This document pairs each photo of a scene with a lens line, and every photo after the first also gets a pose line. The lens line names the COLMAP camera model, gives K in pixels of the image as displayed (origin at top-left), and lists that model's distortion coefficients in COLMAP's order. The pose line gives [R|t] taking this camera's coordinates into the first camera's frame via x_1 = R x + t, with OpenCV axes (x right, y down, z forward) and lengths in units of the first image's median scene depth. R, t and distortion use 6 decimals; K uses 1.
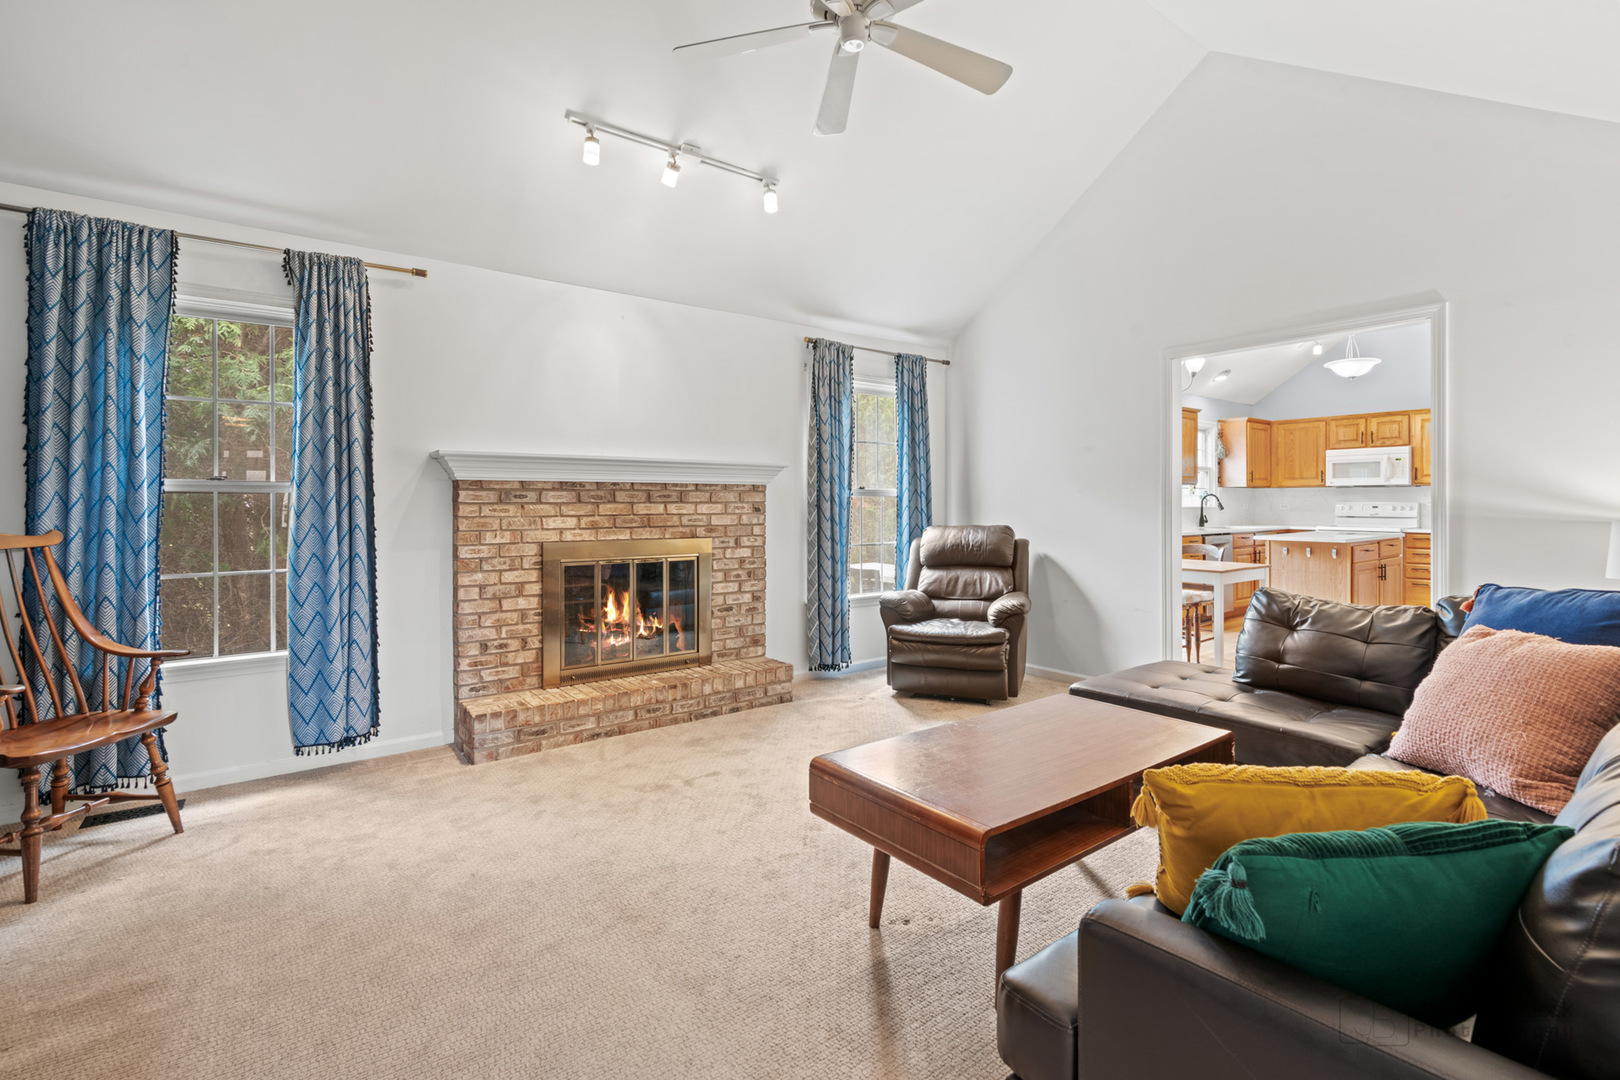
lens RADIAL K [[733.8, 0, 813.4], [0, 733.8, 501.8], [0, 0, 1]] dist [-0.015199, 0.005527]
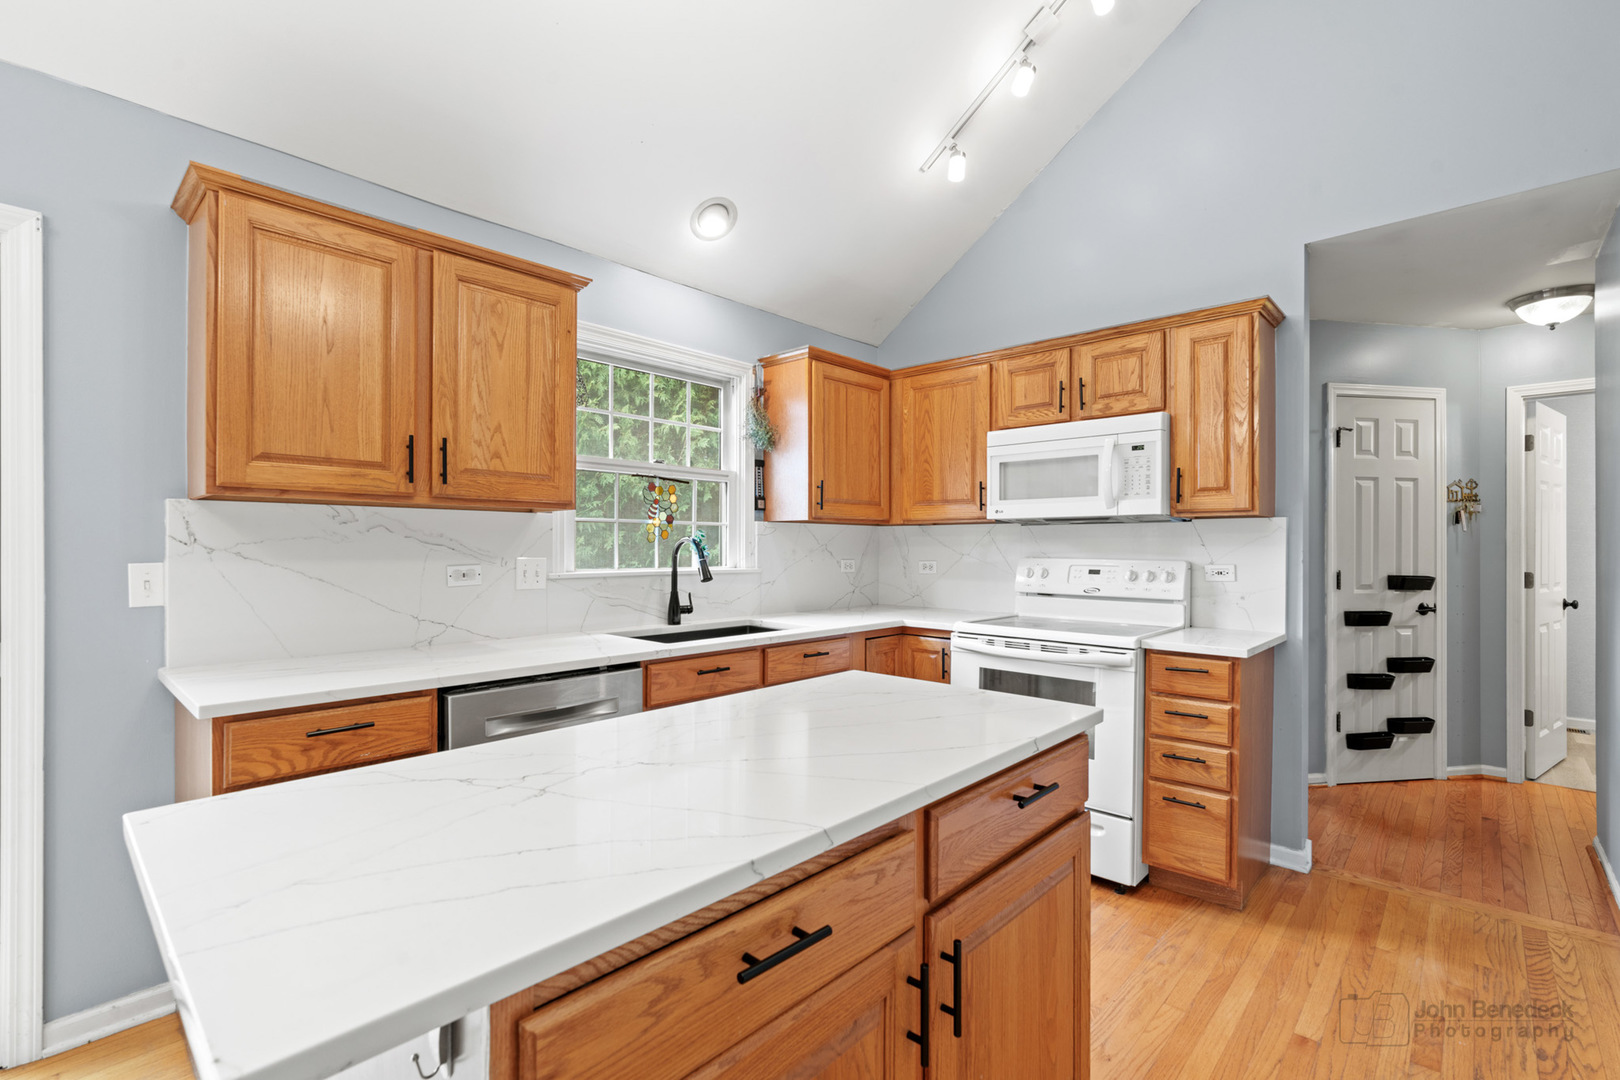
lens RADIAL K [[733.8, 0, 808.8], [0, 733.8, 546.1], [0, 0, 1]] dist [-0.015199, 0.005527]
pose [[0.983122, 0.003165, 0.182923, 0.885376], [-0.002760, 0.999993, -0.002468, -0.009640], [-0.182930, 0.001921, 0.983124, 1.030239]]
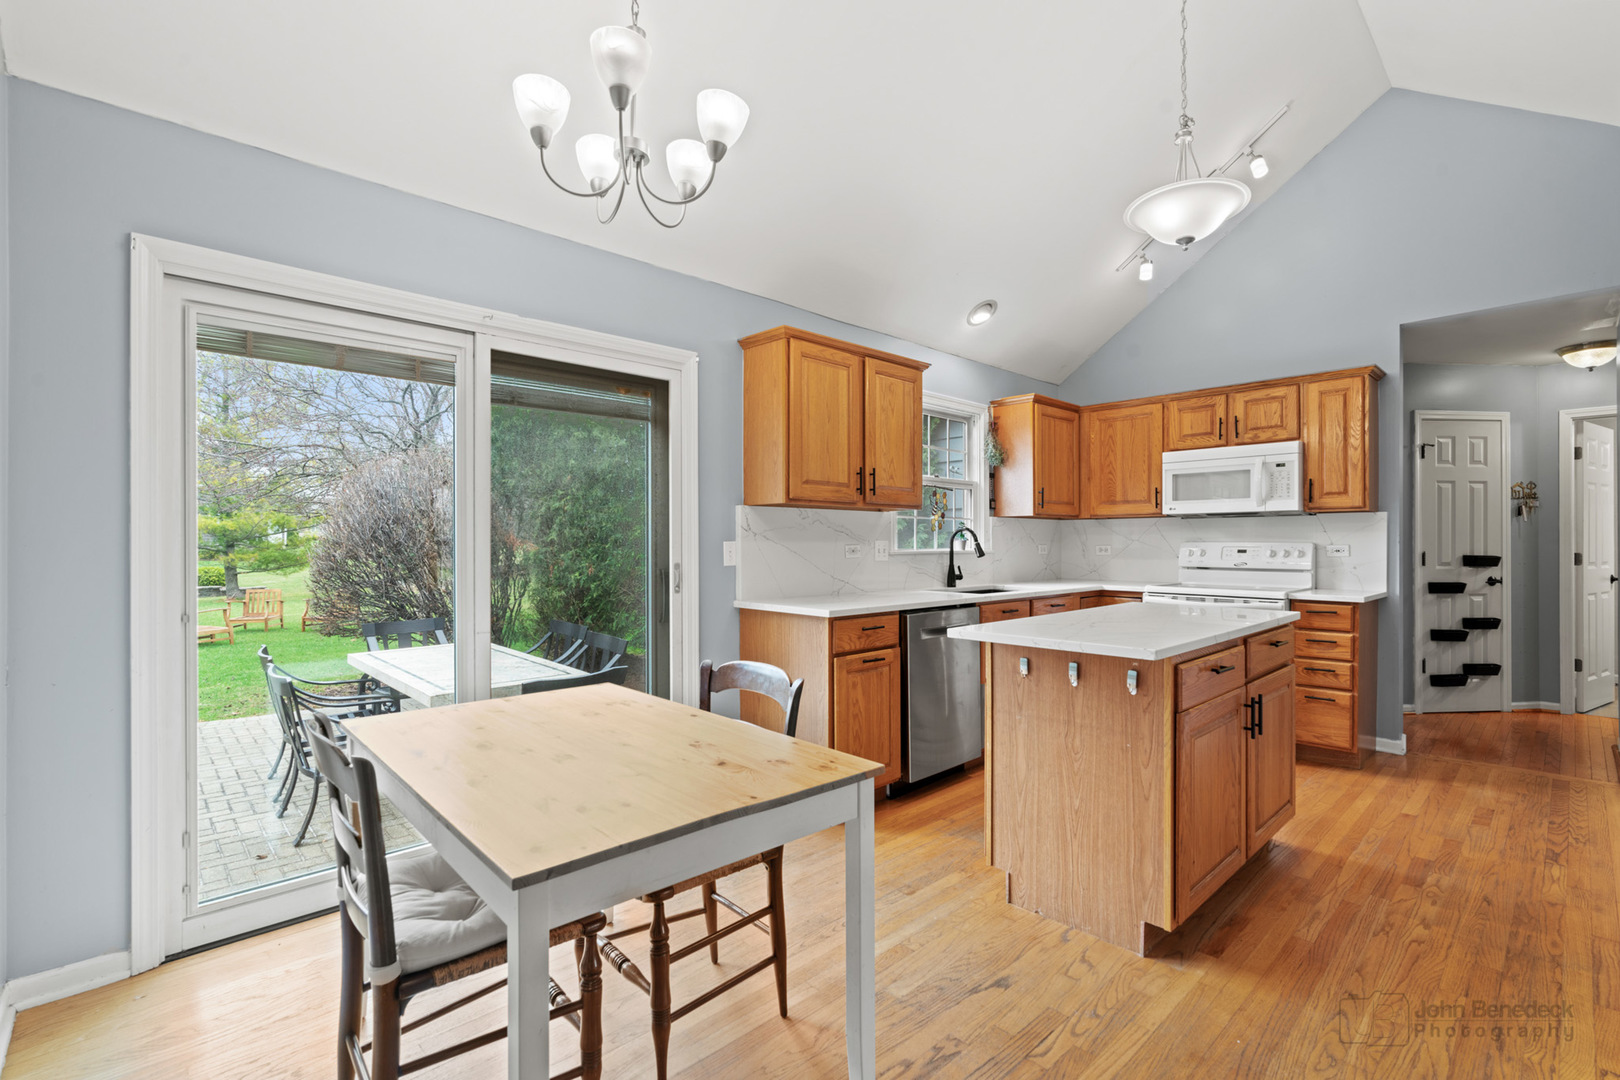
lens RADIAL K [[733.8, 0, 810.8], [0, 733.8, 542.6], [0, 0, 1]] dist [-0.015199, 0.005527]
pose [[0.993091, 0.000134, 0.117344, 0.602559], [0.000093, 0.999998, -0.001927, 0.002033], [-0.117344, 0.001925, 0.993089, 0.771362]]
